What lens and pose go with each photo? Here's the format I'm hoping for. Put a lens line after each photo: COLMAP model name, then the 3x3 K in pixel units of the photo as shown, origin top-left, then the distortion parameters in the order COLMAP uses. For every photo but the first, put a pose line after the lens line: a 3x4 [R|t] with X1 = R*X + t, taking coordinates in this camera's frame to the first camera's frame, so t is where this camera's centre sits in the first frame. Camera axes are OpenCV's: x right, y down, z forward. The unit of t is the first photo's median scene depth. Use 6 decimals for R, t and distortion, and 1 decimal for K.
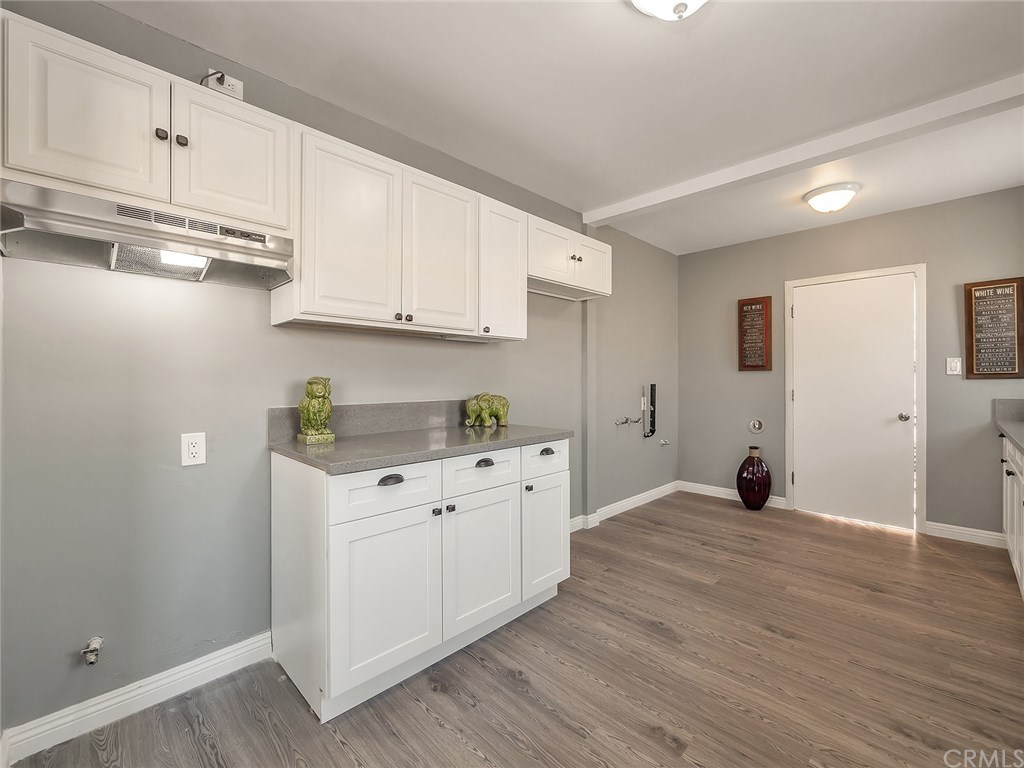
lens RADIAL K [[427.9, 0, 511.6], [0, 427.9, 382.2], [0, 0, 1]] dist [-0.004011, 0.000008]
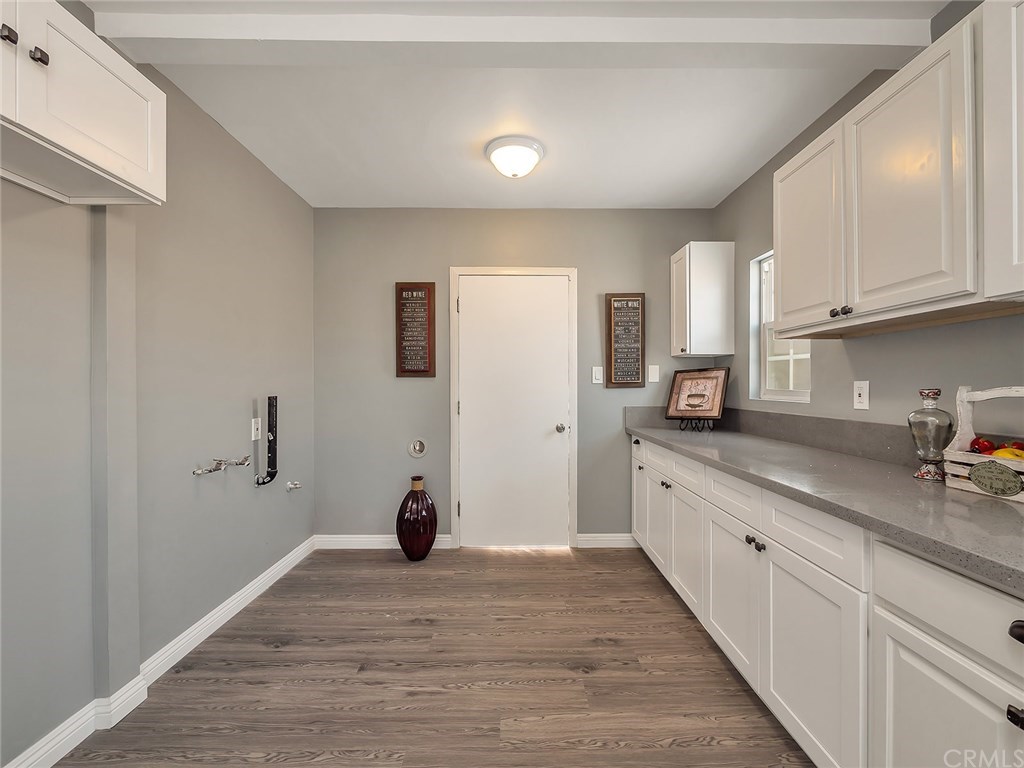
lens RADIAL K [[427.9, 0, 507.5], [0, 427.9, 386.4], [0, 0, 1]] dist [-0.004011, 0.000008]
pose [[0.693471, 0.000565, 0.720484, 0.144855], [0.004390, 0.999978, -0.005011, -0.005895], [-0.720471, 0.006638, 0.693454, 0.394012]]
